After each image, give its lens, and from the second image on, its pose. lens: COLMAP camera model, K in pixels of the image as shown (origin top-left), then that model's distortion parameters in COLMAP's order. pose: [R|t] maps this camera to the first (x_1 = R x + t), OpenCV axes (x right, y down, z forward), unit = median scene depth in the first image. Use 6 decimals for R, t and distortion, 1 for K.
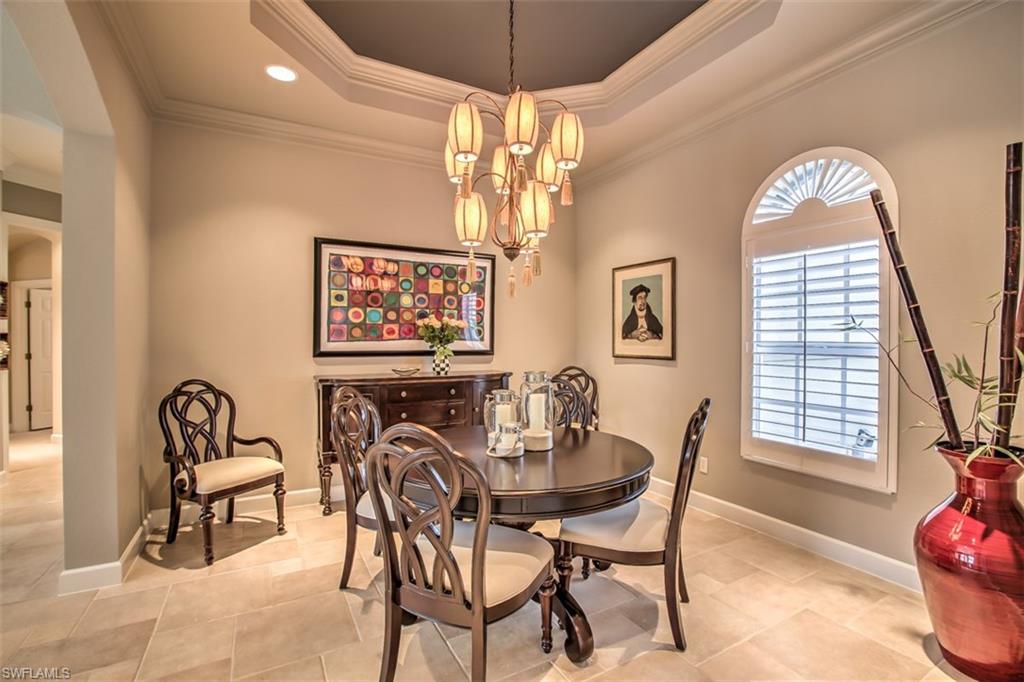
lens RADIAL K [[460.1, 0, 515.6], [0, 460.1, 341.9], [0, 0, 1]] dist [-0.051997, 0.016184]
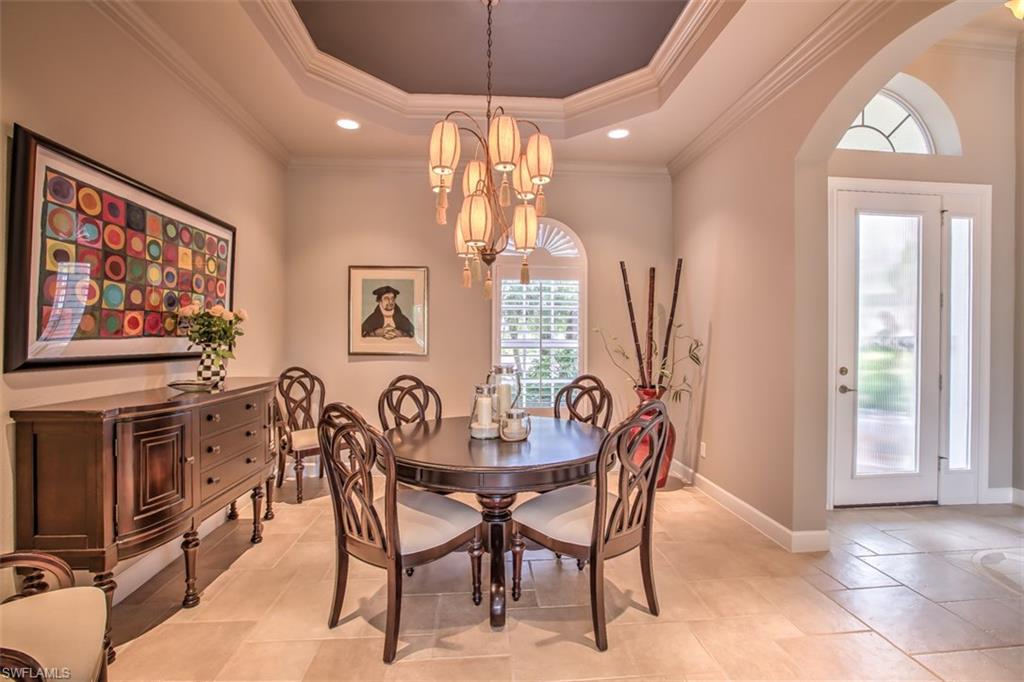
lens RADIAL K [[460.1, 0, 515.6], [0, 460.1, 341.9], [0, 0, 1]] dist [-0.051997, 0.016184]
pose [[0.409873, -0.006692, 0.912118, -0.595681], [0.004246, 0.999976, 0.005428, 0.001001], [-0.912133, 0.001648, 0.409892, 0.294718]]
